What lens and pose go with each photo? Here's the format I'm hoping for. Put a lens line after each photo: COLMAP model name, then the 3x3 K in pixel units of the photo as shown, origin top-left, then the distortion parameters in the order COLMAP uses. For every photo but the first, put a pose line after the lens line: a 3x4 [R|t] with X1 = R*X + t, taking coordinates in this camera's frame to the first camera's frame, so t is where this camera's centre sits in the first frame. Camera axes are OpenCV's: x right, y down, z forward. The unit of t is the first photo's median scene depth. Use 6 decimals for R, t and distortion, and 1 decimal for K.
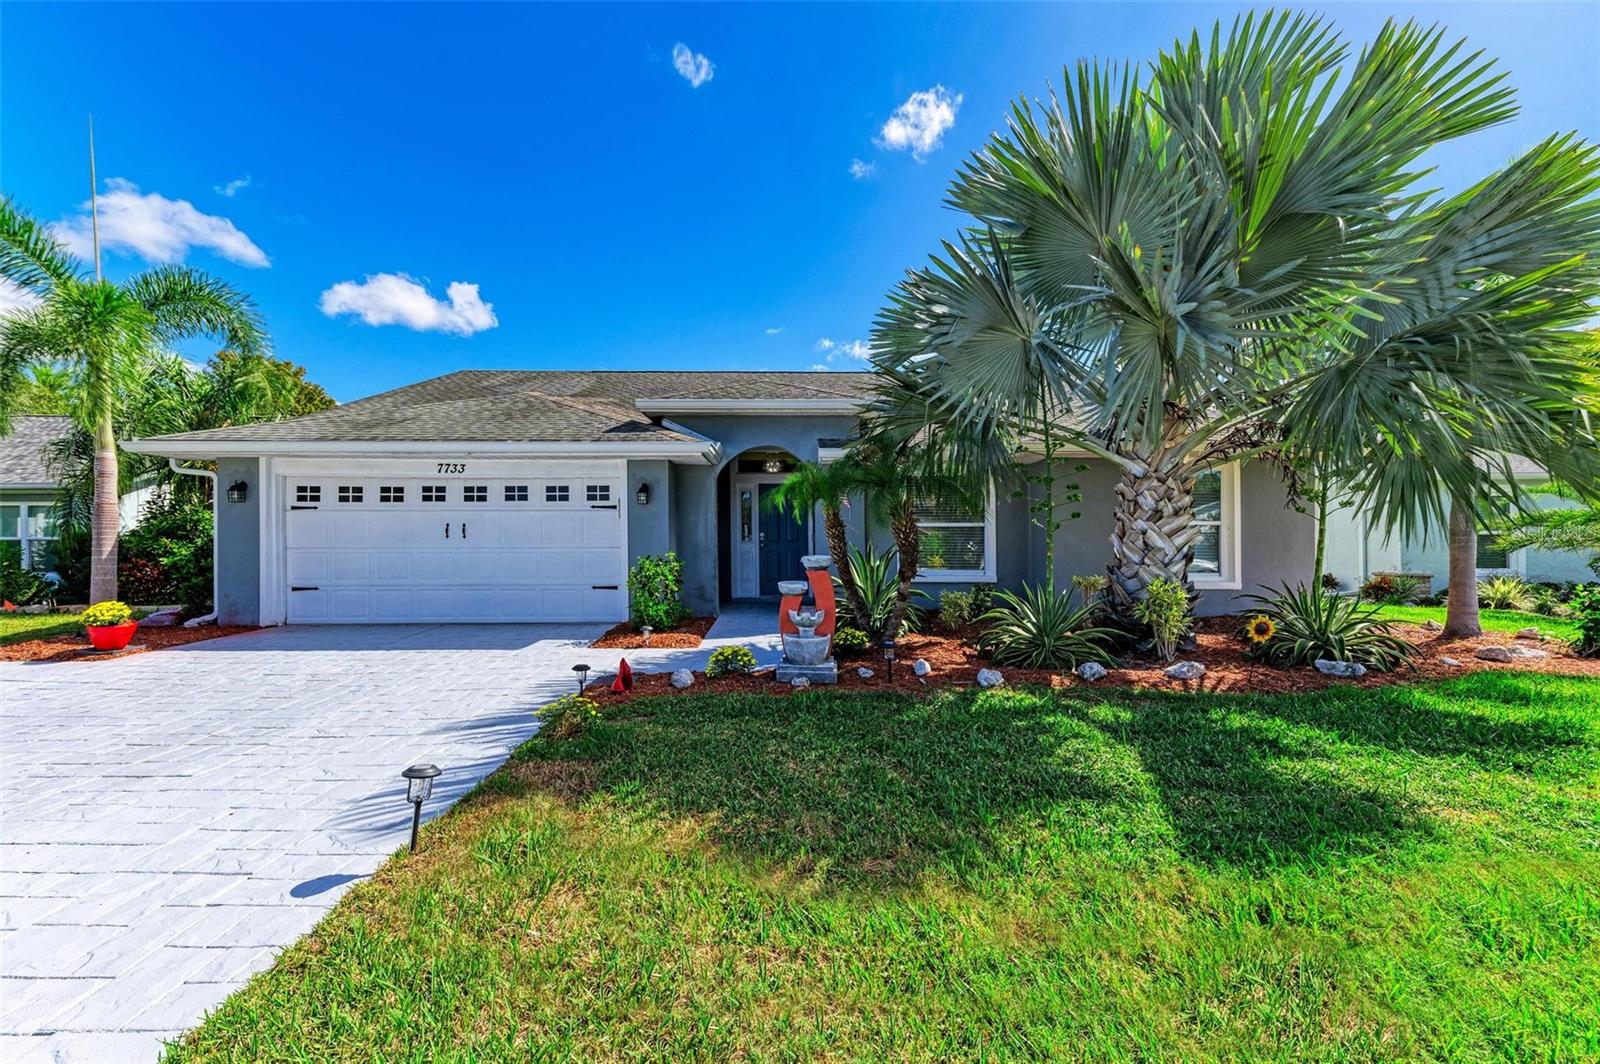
lens RADIAL K [[627.3, 0, 800.0], [0, 627.3, 532.0], [0, 0, 1]] dist [0.002667, 0.000785]
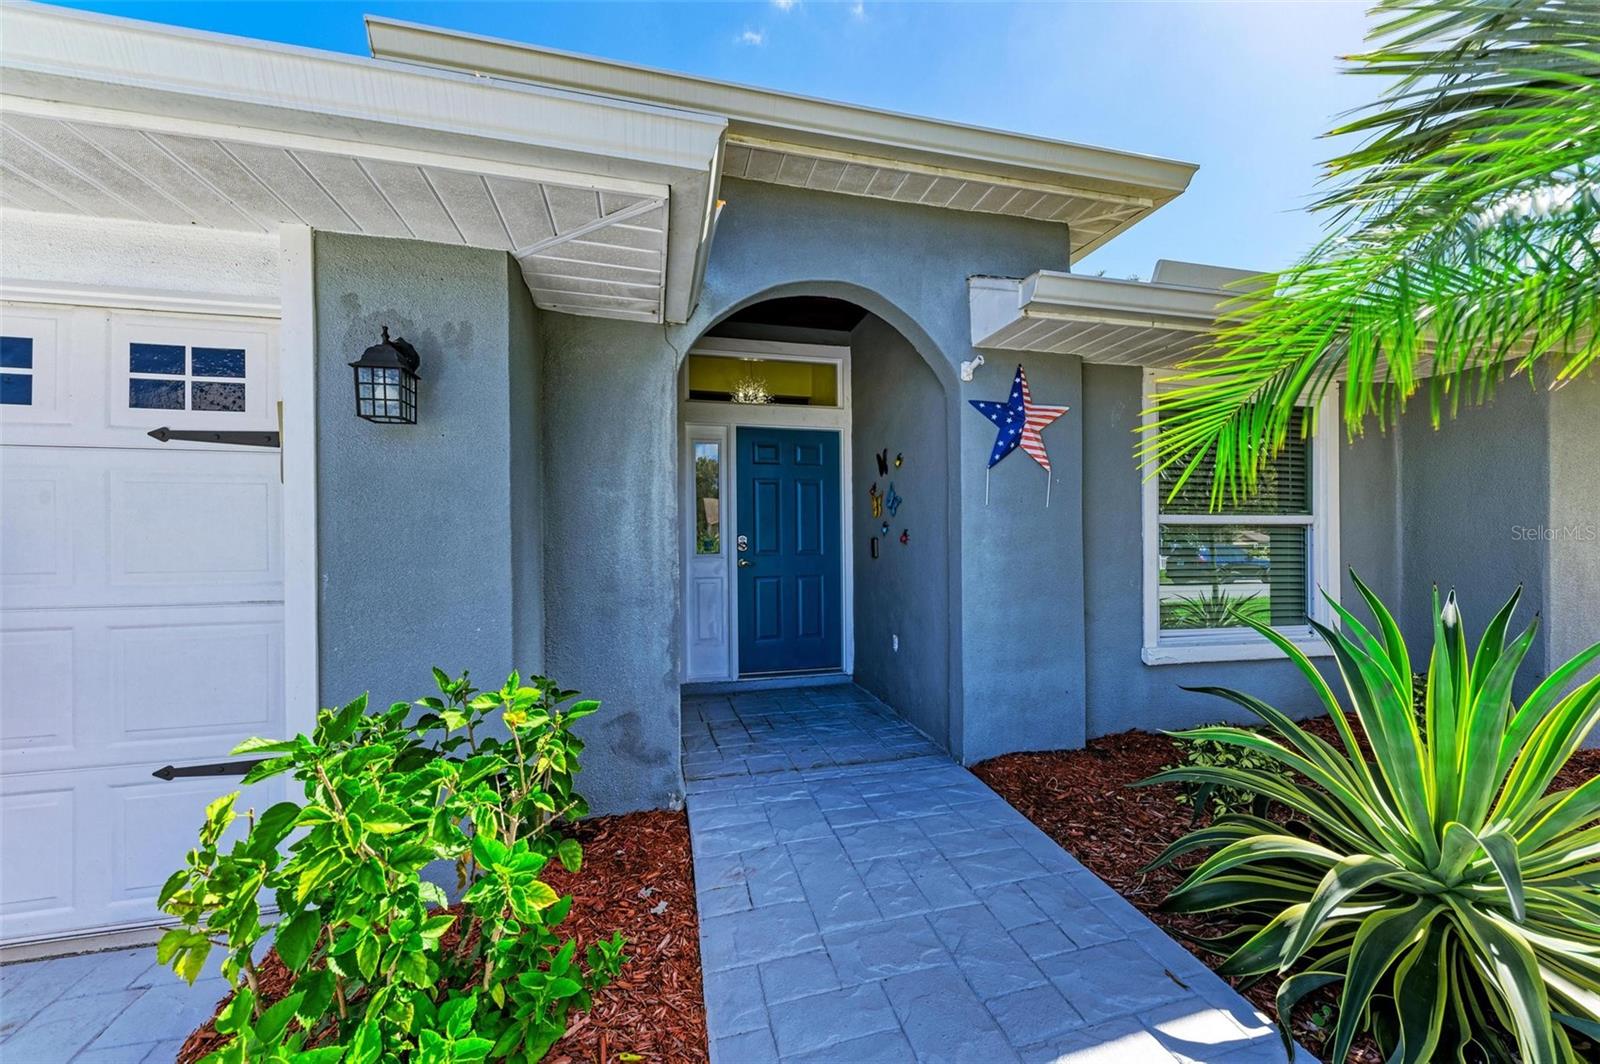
lens RADIAL K [[589.8, 0, 800.0], [0, 589.8, 532.0], [0, 0, 1]] dist [0.020417, -0.000075]
pose [[0.976220, 0.002643, 0.216768, -0.145483], [-0.005314, 0.999917, 0.011738, -0.006942], [-0.216719, -0.012611, 0.976153, 0.738014]]
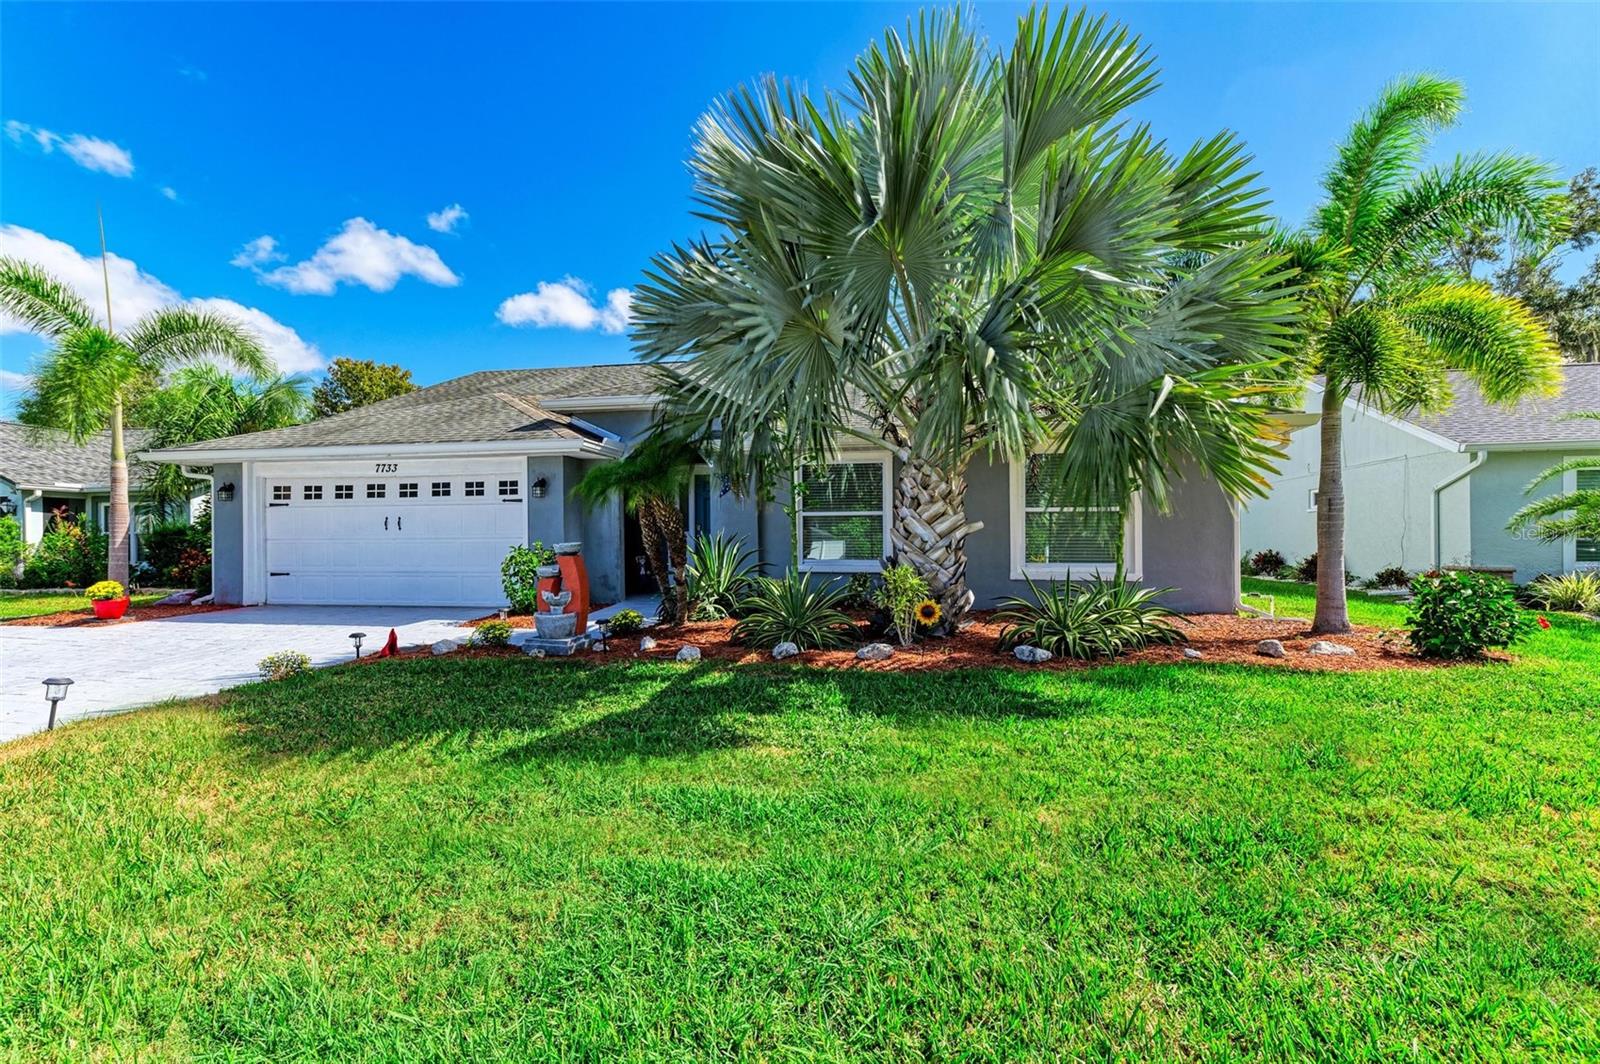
lens RADIAL K [[693.6, 0, 800.0], [0, 693.6, 532.0], [0, 0, 1]] dist [0.002700, -0.000026]
pose [[0.982189, -0.005889, -0.187802, 0.407155], [0.008495, 0.999879, 0.013069, 0.003332], [0.187703, -0.014432, 0.982120, -0.086522]]
